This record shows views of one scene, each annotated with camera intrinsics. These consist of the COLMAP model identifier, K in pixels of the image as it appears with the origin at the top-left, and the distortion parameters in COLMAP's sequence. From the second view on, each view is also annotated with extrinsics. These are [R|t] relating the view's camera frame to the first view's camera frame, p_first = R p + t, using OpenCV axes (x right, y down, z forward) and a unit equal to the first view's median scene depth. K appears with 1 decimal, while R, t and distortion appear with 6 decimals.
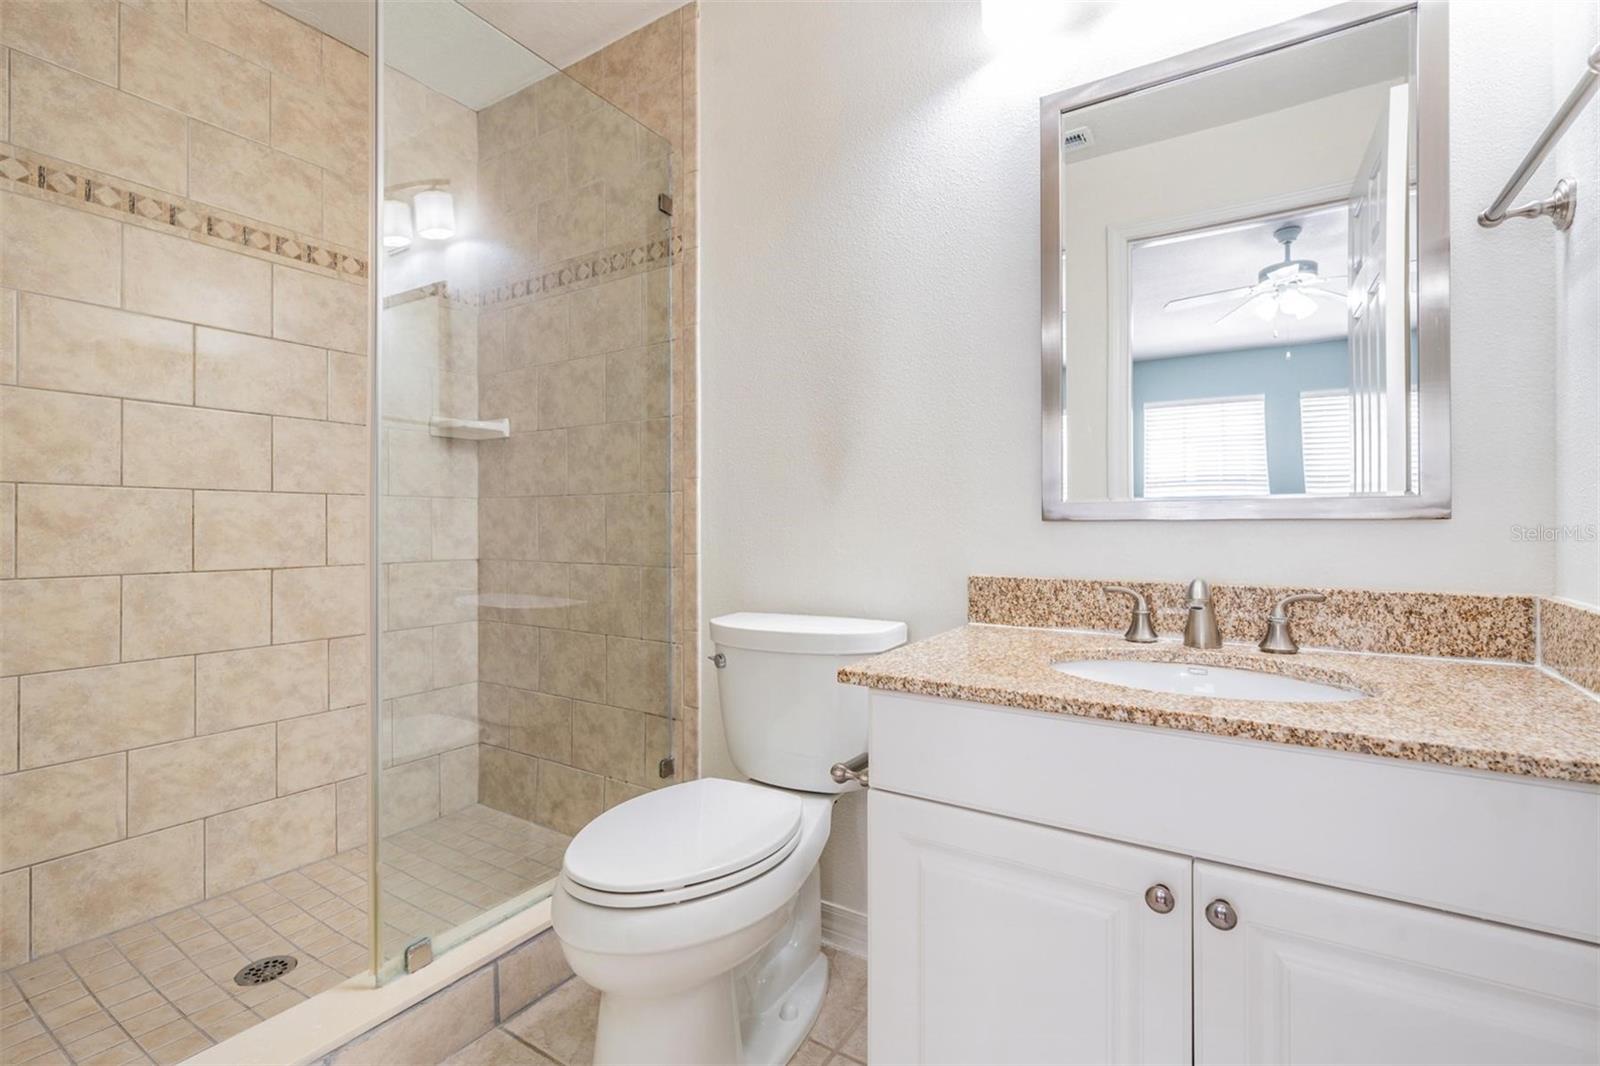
lens RADIAL K [[736.8, 0, 797.7], [0, 736.8, 527.2], [0, 0, 1]] dist [-0.001342, 0.000429]
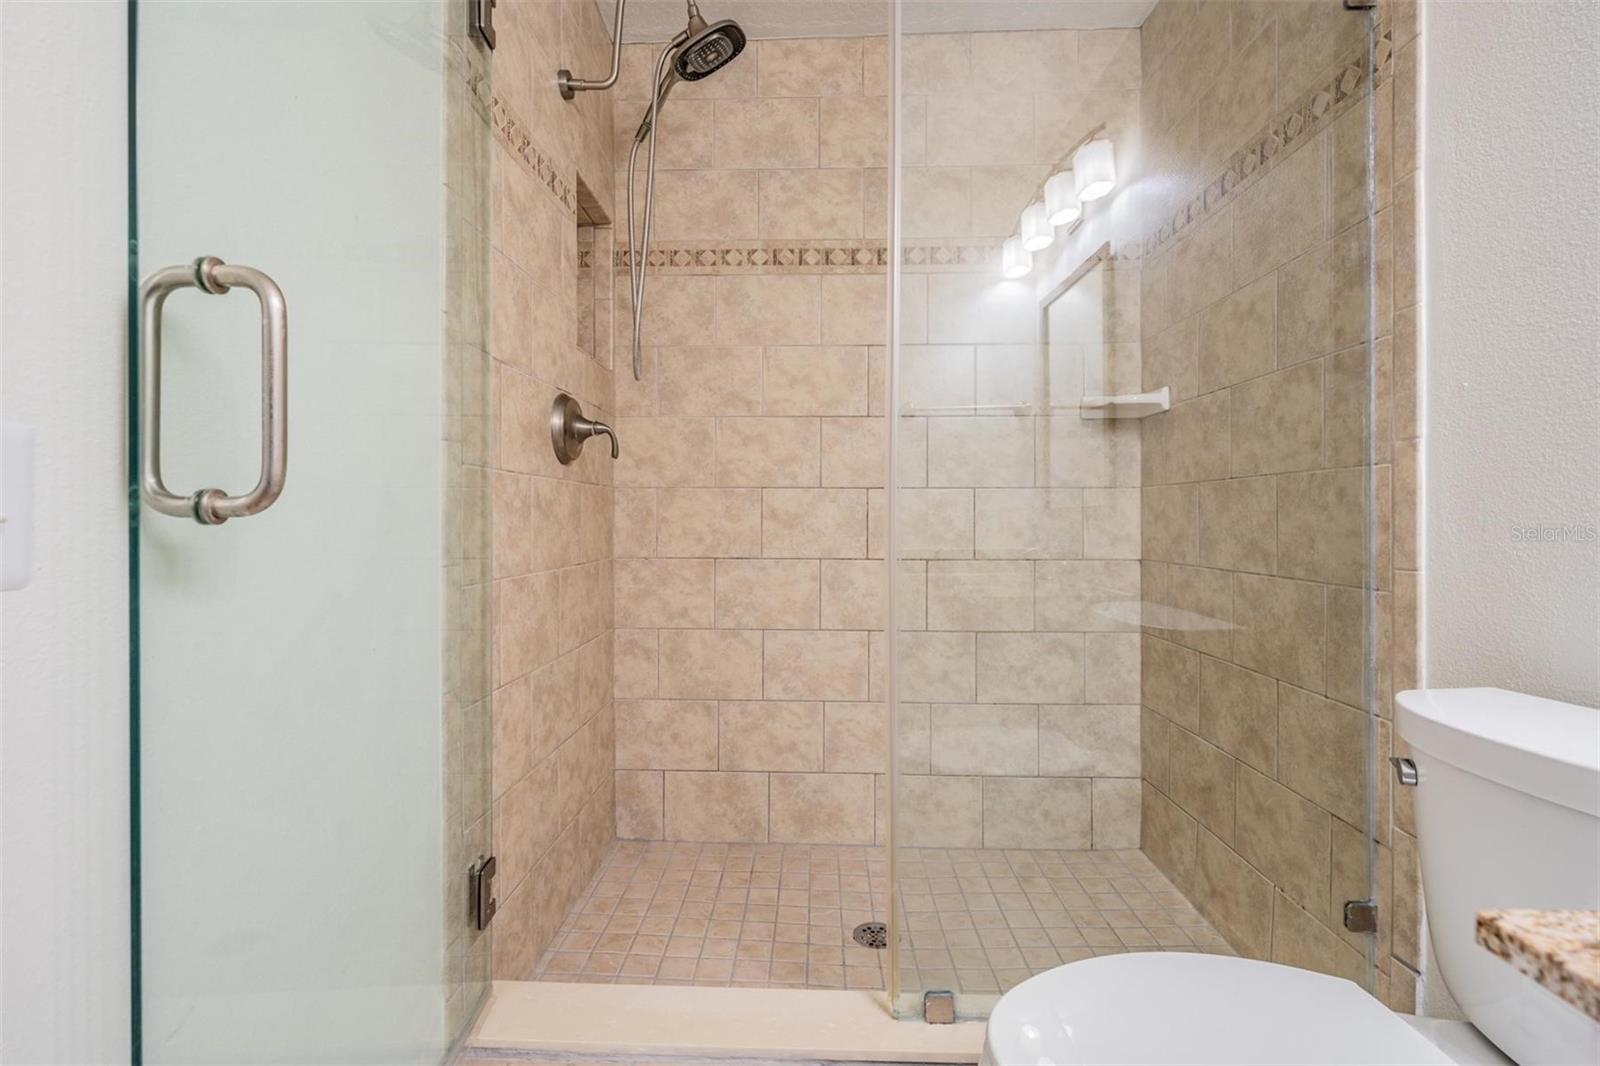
lens RADIAL K [[736.8, 0, 794.9], [0, 736.8, 521.2], [0, 0, 1]] dist [-0.001342, 0.000429]
pose [[0.504802, 0.003767, -0.863227, 0.111636], [-0.002701, 0.999992, 0.002784, -0.001992], [0.863231, 0.000927, 0.504808, 0.285144]]
